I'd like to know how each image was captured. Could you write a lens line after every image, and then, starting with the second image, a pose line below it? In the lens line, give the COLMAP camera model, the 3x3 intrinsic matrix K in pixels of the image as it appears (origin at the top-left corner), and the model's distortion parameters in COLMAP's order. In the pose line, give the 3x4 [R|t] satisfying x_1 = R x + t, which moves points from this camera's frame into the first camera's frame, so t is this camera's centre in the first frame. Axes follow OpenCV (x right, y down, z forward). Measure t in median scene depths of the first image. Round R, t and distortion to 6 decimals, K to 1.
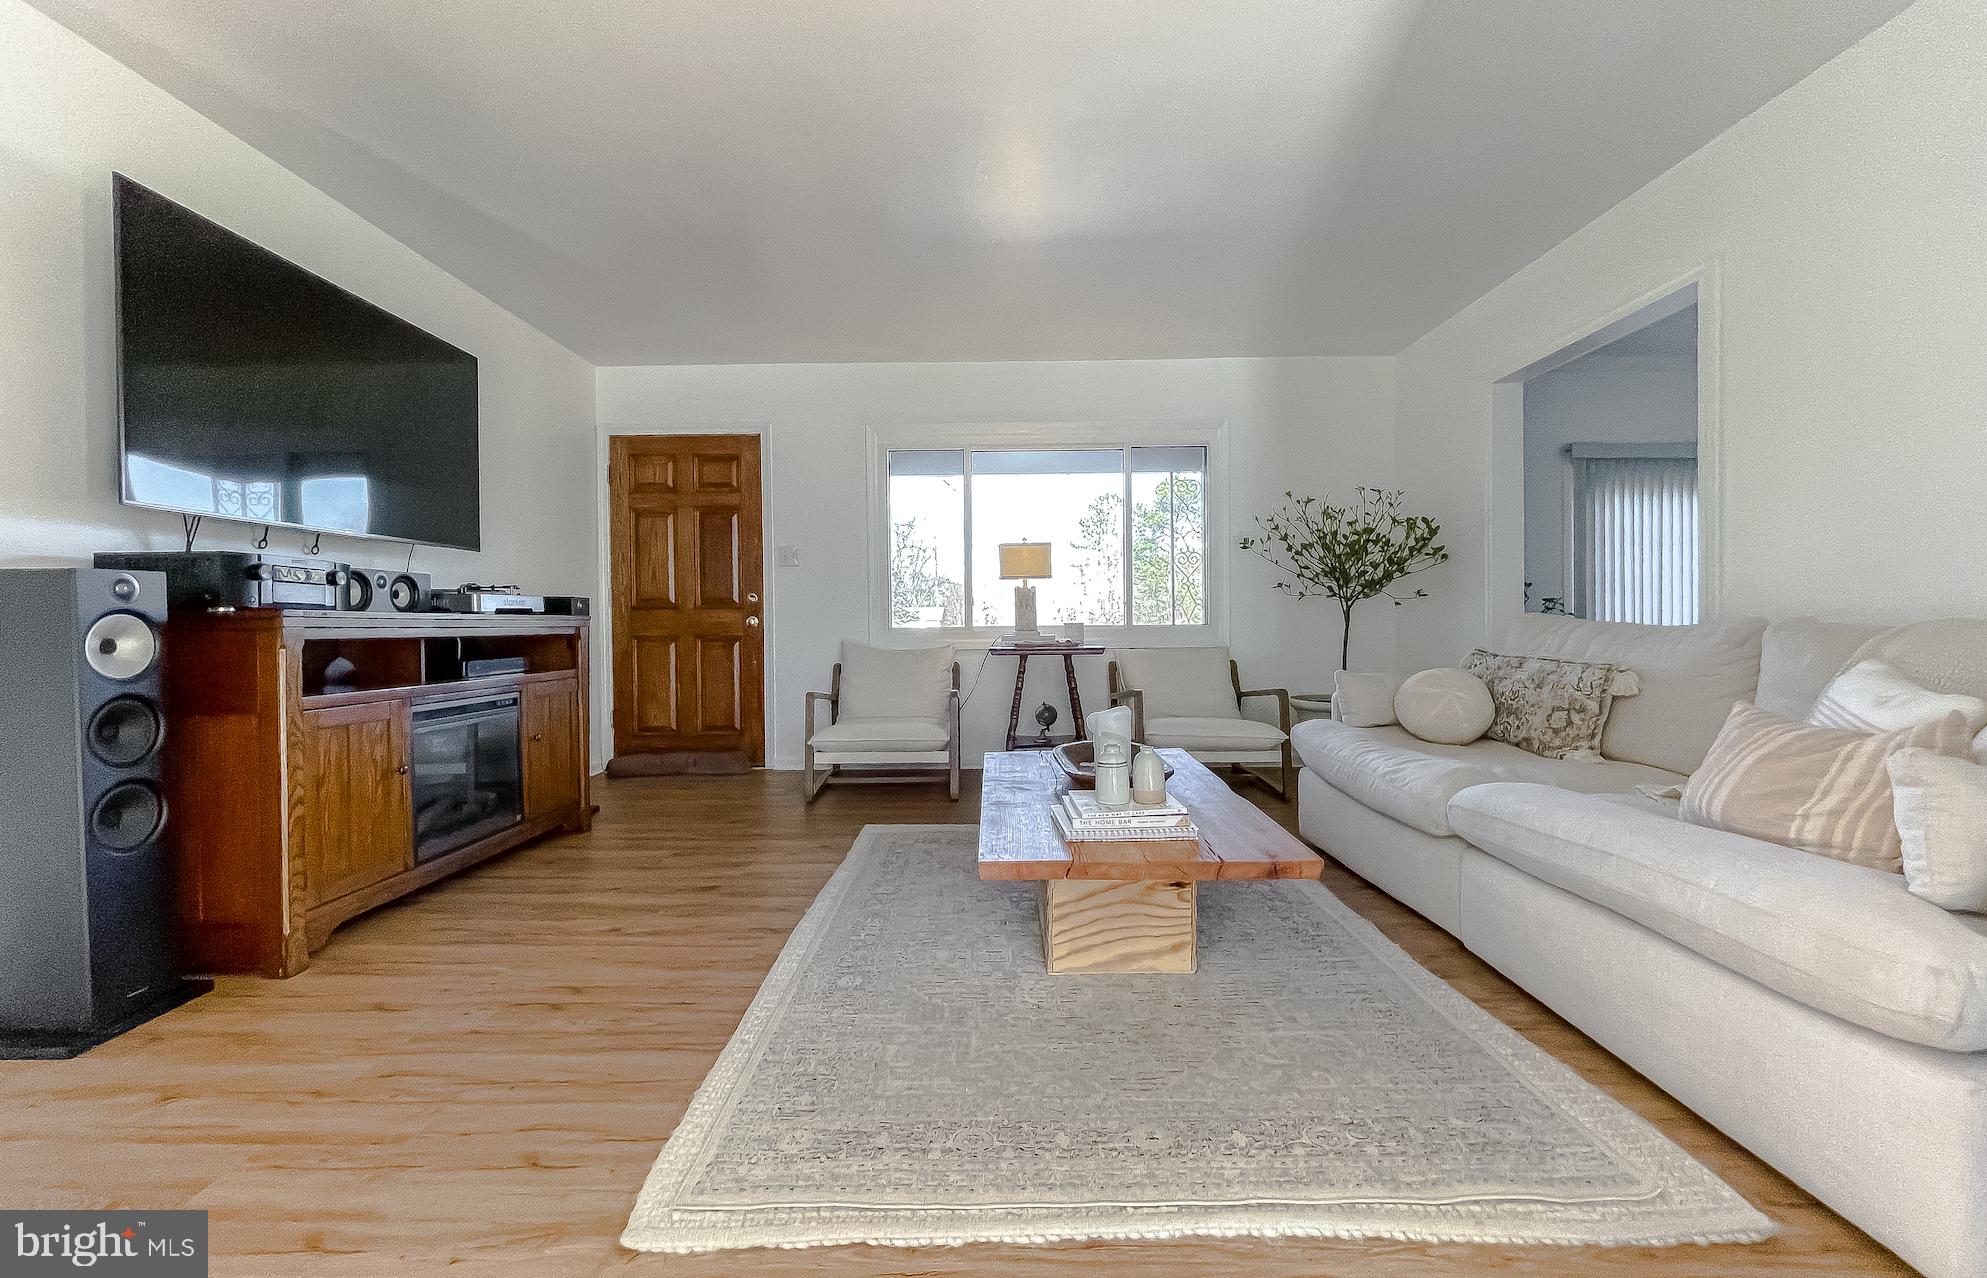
lens RADIAL K [[807.2, 0, 993.5], [0, 807.2, 639.0], [0, 0, 1]] dist [0.000736, 0.000165]
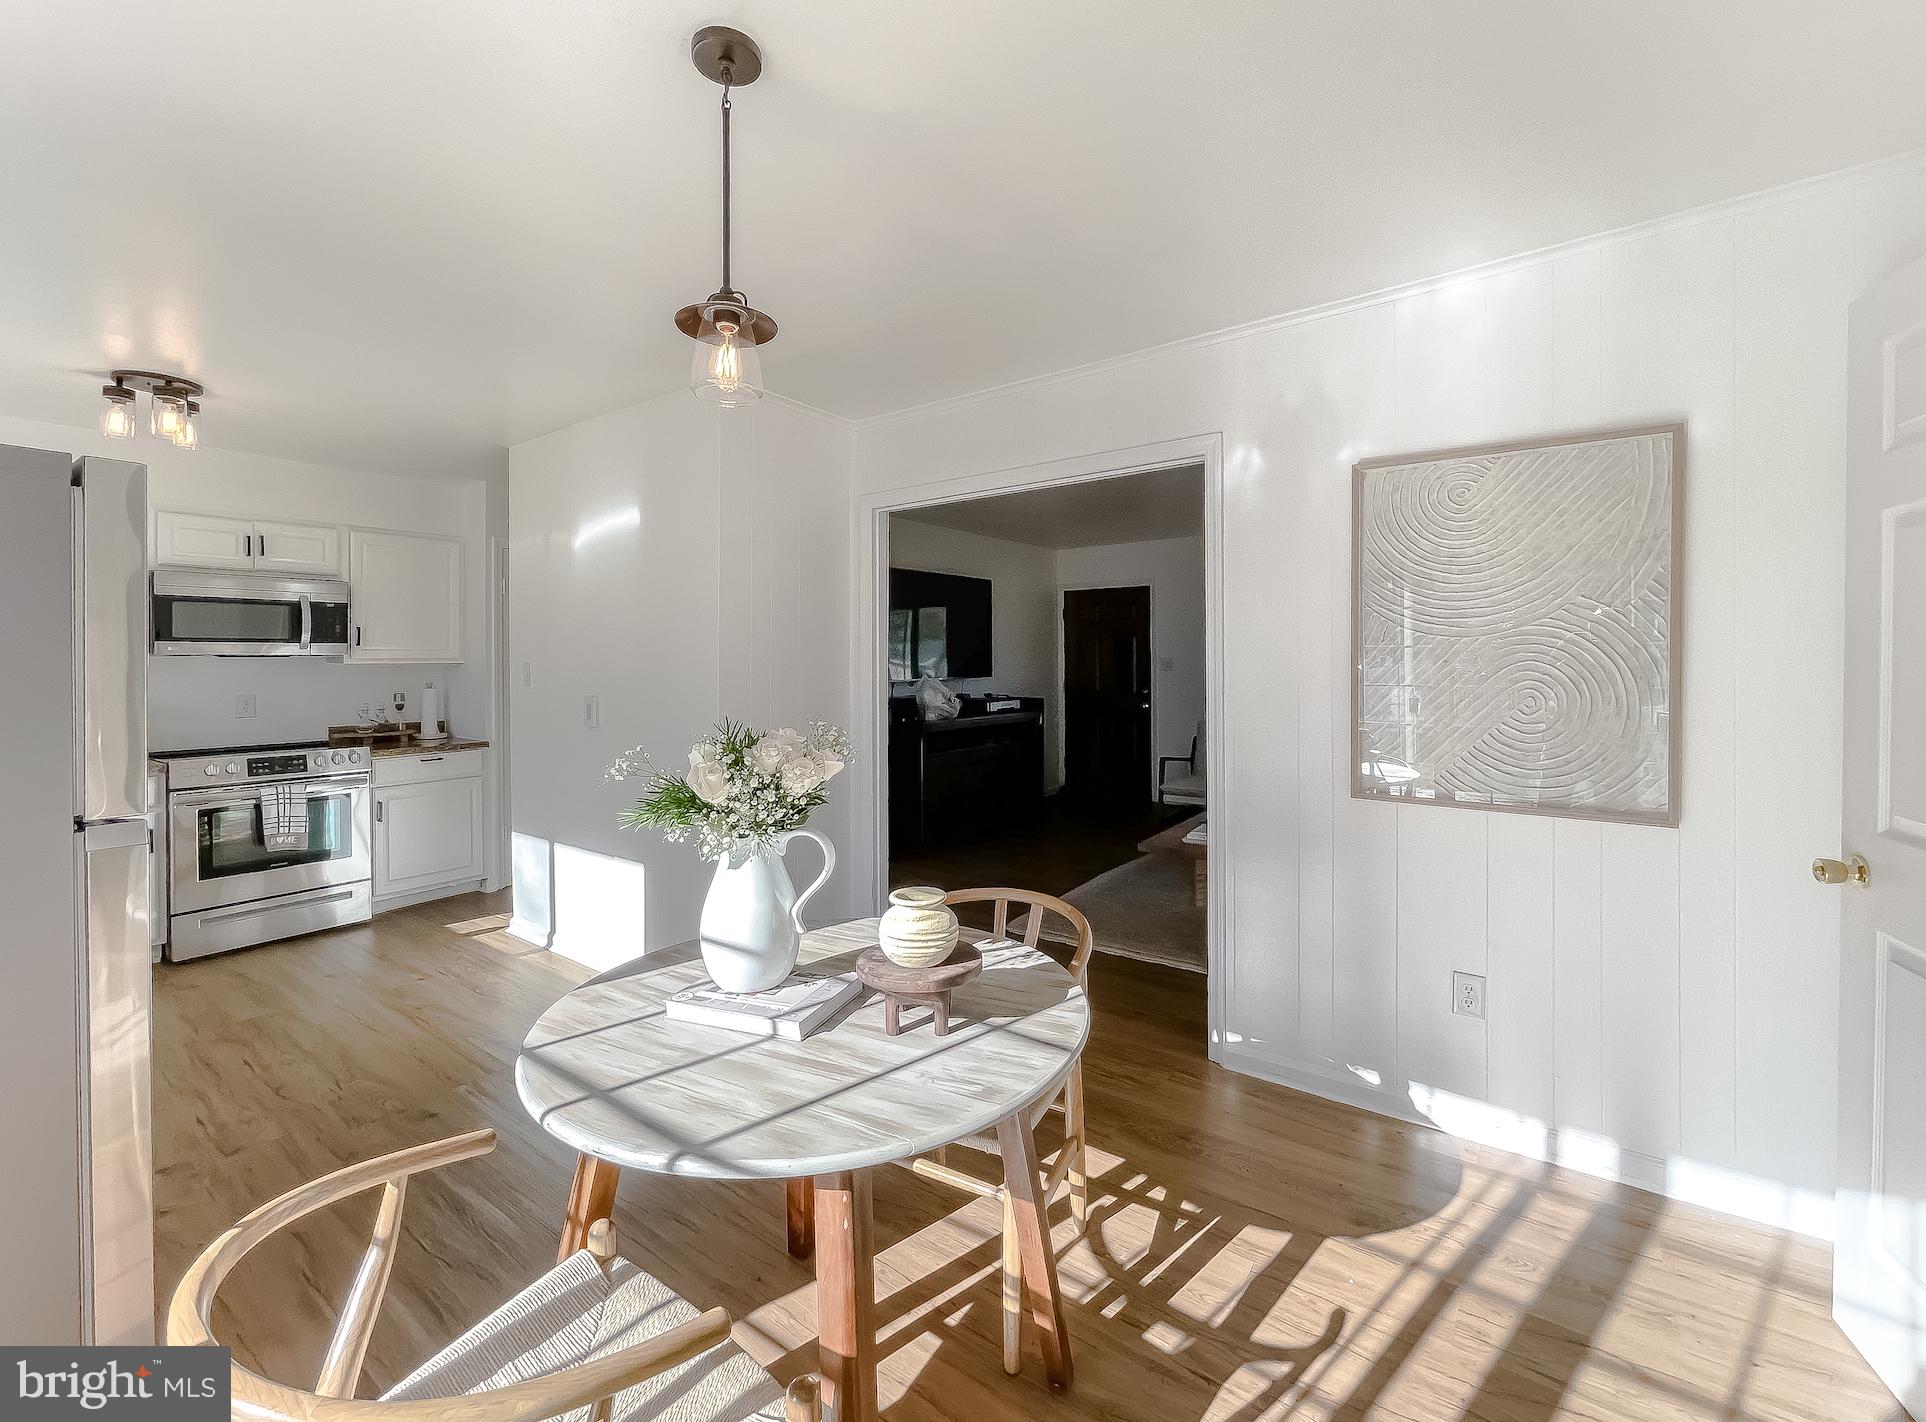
lens RADIAL K [[821.1, 0, 968.3], [0, 821.1, 662.5], [0, 0, 1]] dist [0.000917, -0.000050]
pose [[0.808488, 0.009043, -0.588443, 0.542960], [-0.014578, 0.999883, -0.004662, -0.142770], [0.588332, 0.012348, 0.808525, -0.724517]]
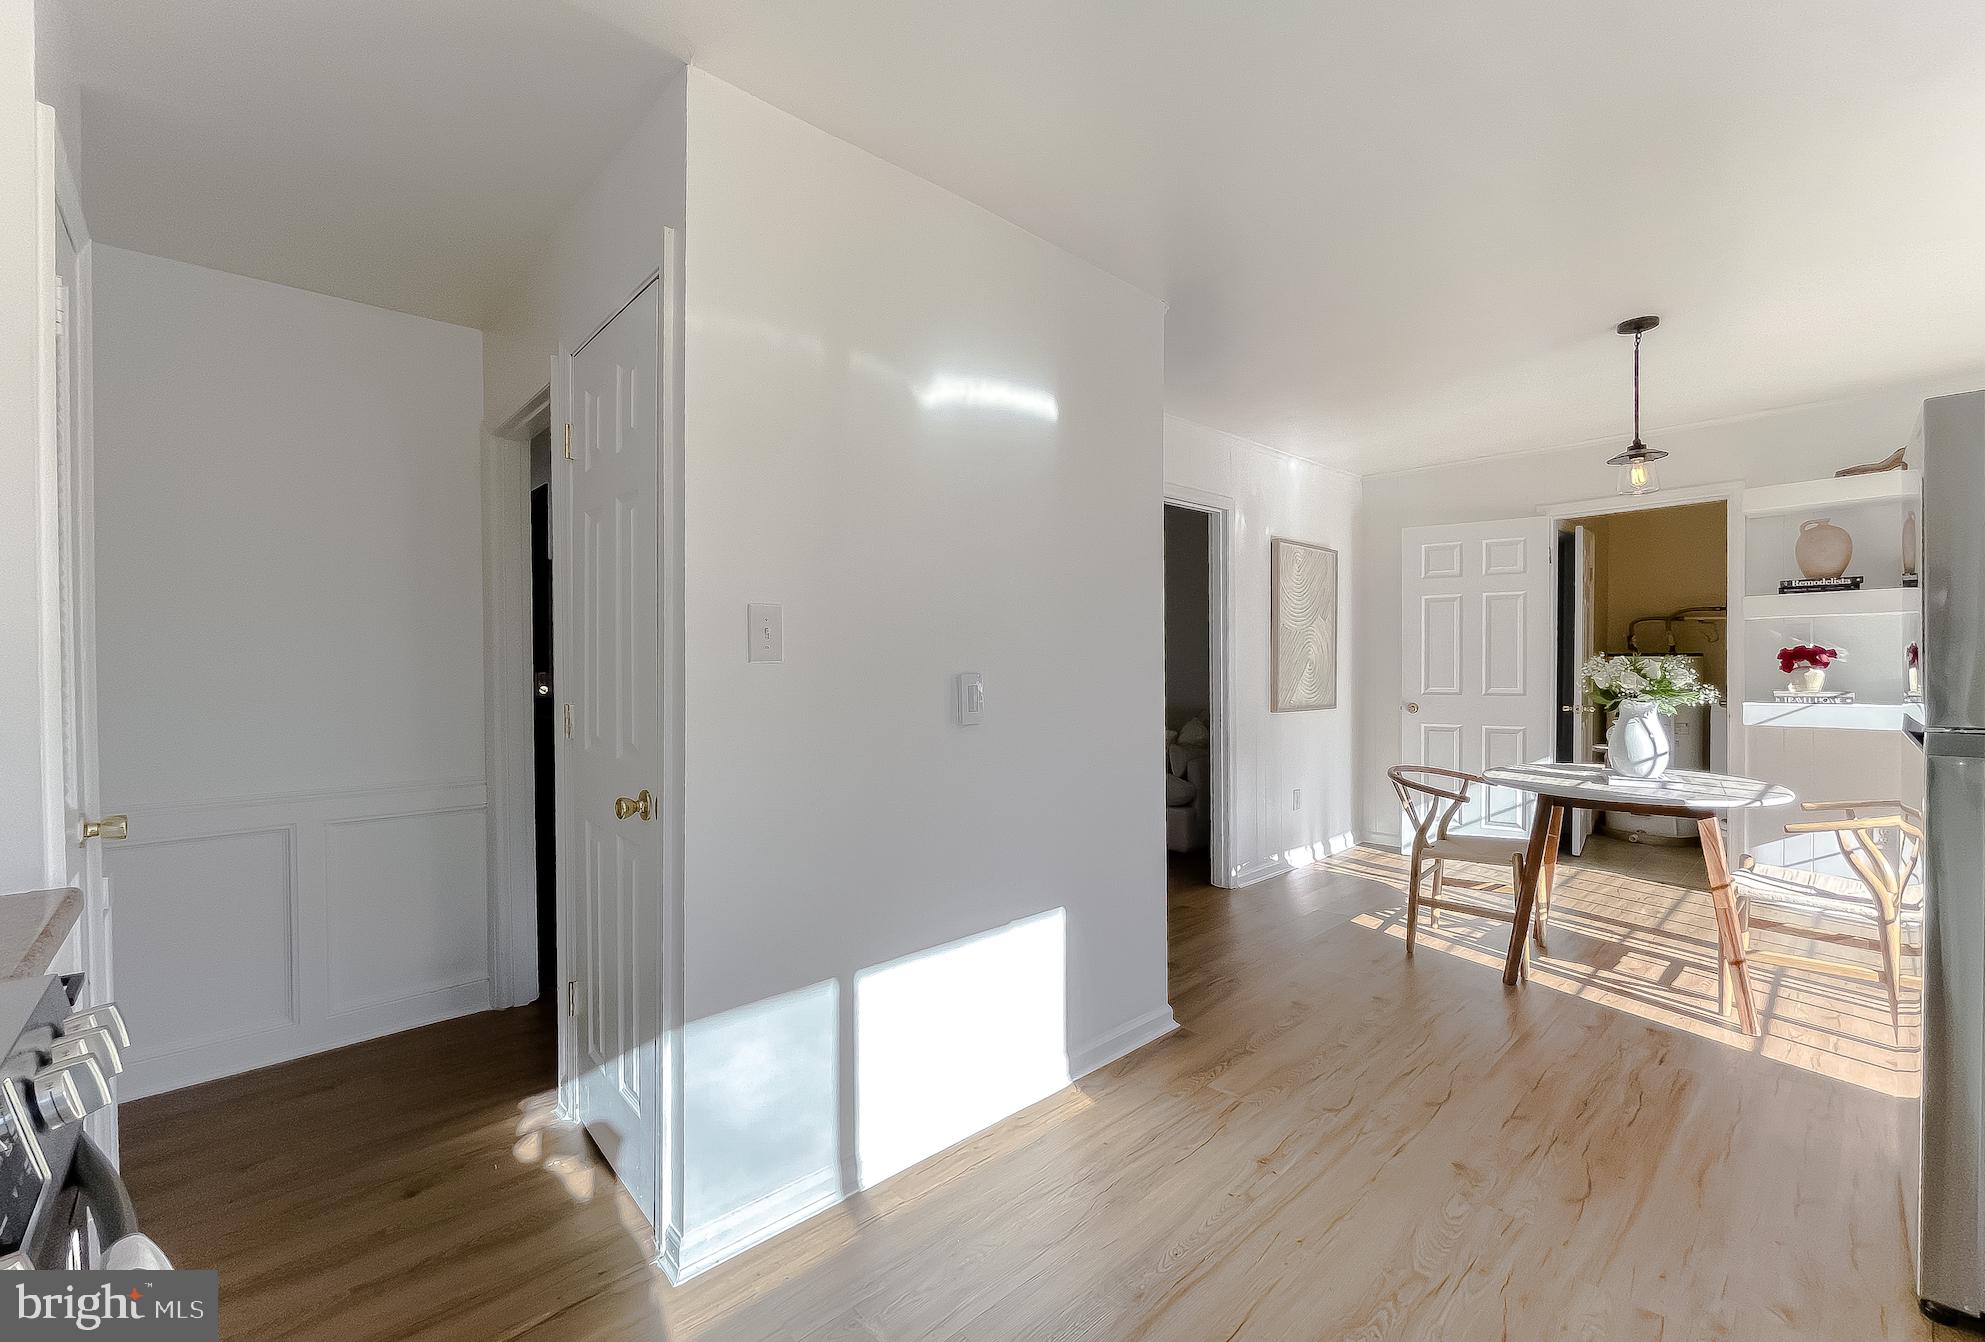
lens RADIAL K [[803.8, 0, 1010.5], [0, 803.8, 672.4], [0, 0, 1]] dist [0.000272, 0.000078]
pose [[0.732892, -0.002249, 0.680342, -0.973842], [0.011869, 0.999885, -0.009480, -0.088361], [-0.680242, 0.015023, 0.732834, -0.613789]]
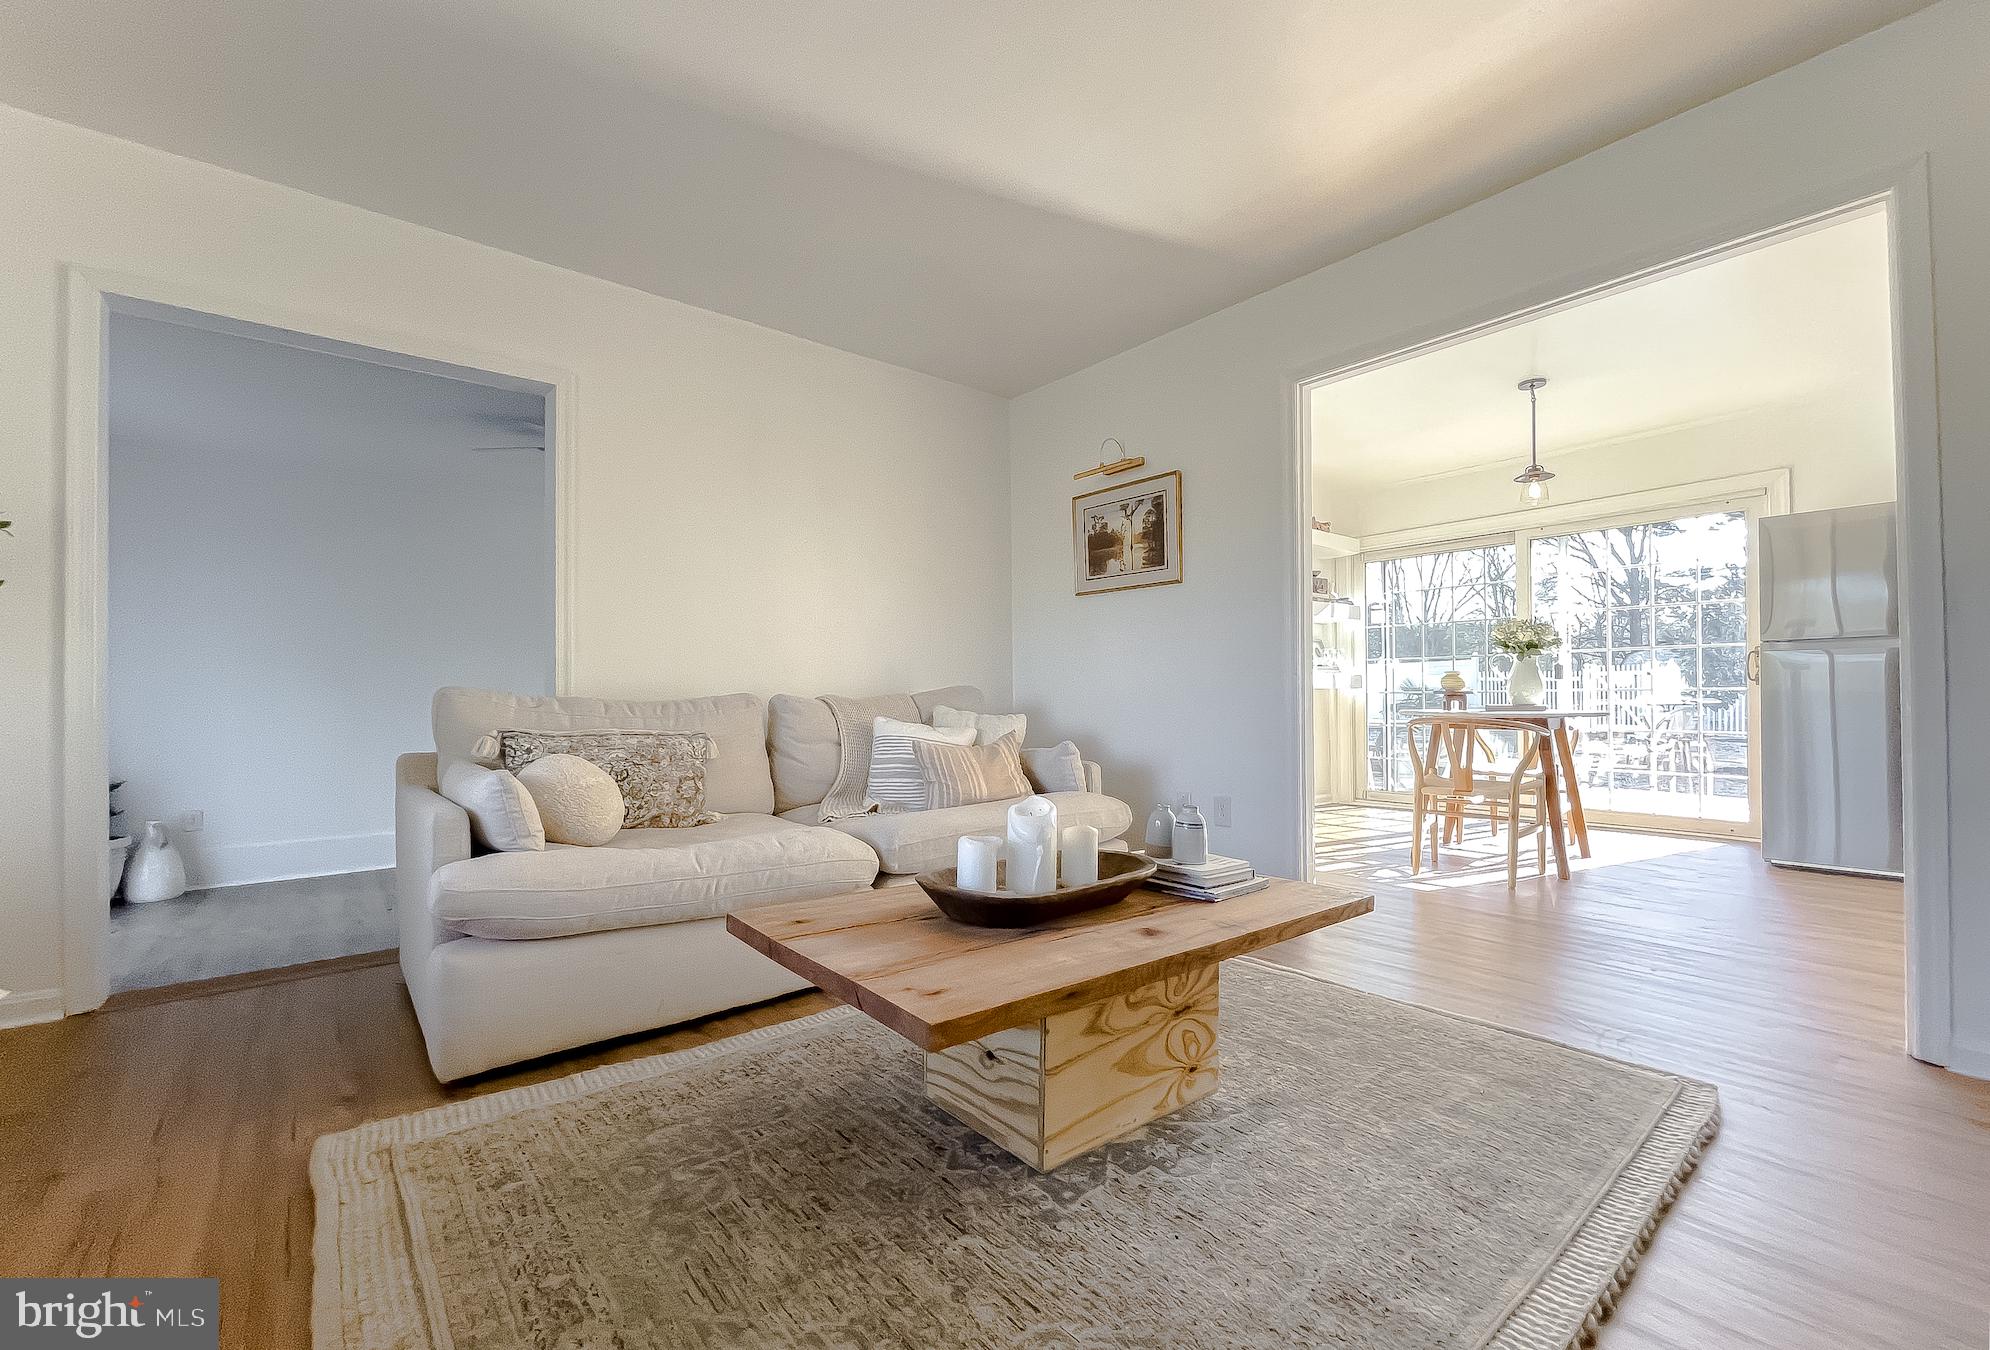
lens RADIAL K [[822.7, 0, 967.3], [0, 822.7, 685.6], [0, 0, 1]] dist [-0.004572, -0.000172]
pose [[-0.624252, 0.023541, 0.780869, -0.286225], [0.025773, 0.999622, -0.009533, -0.011707], [-0.780798, 0.014174, -0.624623, 1.085126]]
